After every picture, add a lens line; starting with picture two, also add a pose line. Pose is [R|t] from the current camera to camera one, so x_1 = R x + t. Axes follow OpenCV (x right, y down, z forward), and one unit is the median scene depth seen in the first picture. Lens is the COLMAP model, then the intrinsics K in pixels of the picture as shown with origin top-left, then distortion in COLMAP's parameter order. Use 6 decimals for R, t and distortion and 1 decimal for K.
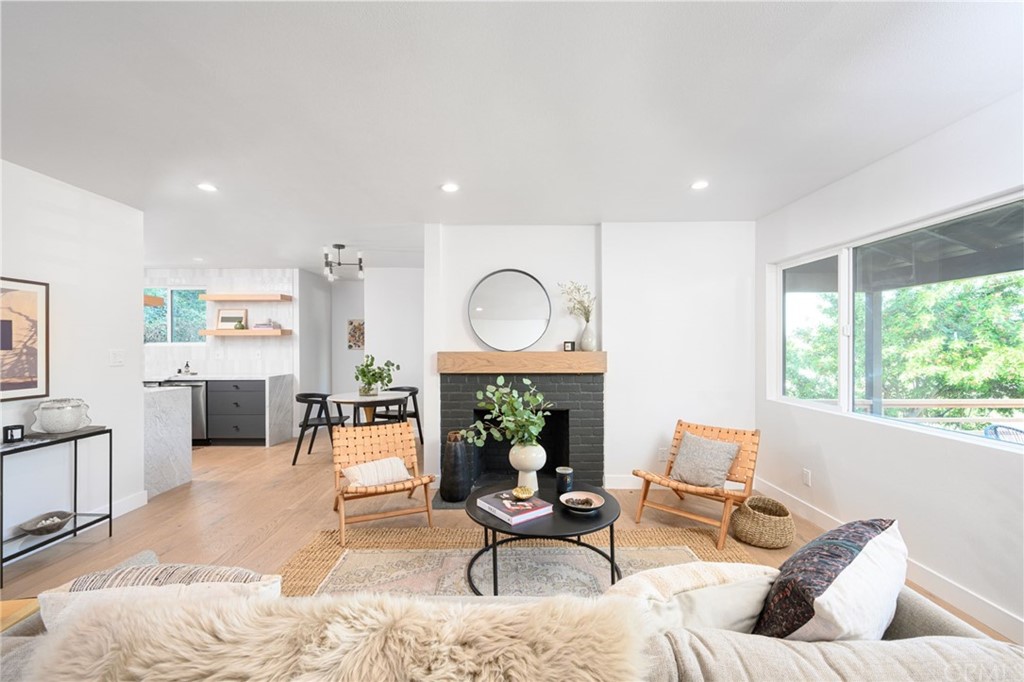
lens RADIAL K [[428.5, 0, 508.6], [0, 428.5, 344.5], [0, 0, 1]] dist [-0.010091, 0.000010]
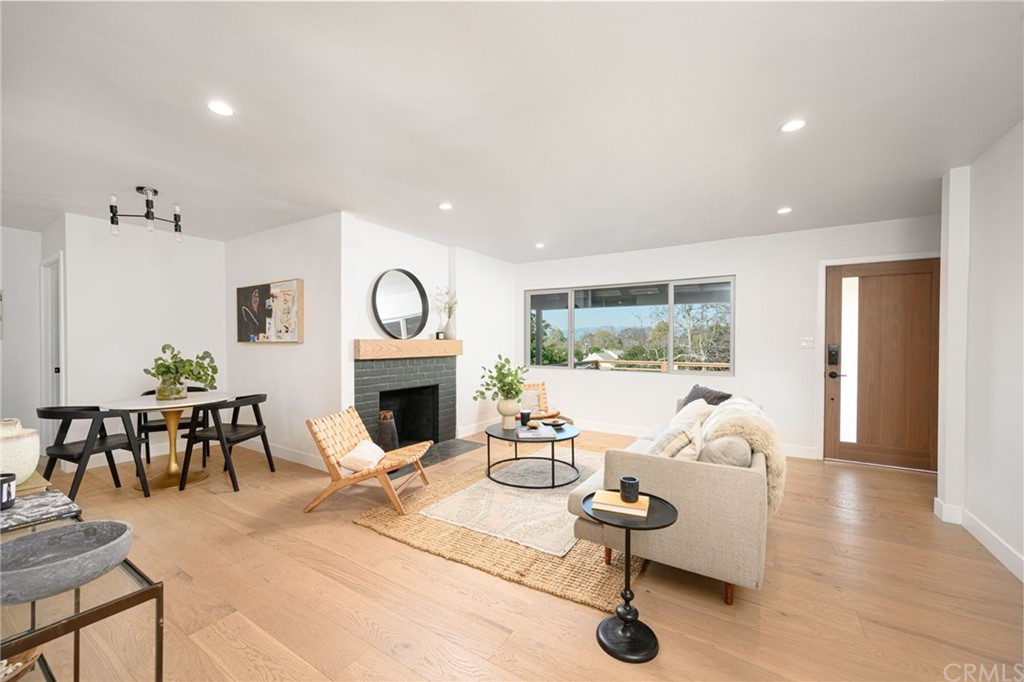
lens RADIAL K [[401.5, 0, 509.6], [0, 401.5, 347.6], [0, 0, 1]] dist [0.002923, 0.000227]
pose [[0.535470, -0.009544, 0.844500, -0.553864], [-0.006533, 0.999859, 0.015442, 0.014154], [-0.844529, -0.013786, 0.535333, 0.114353]]
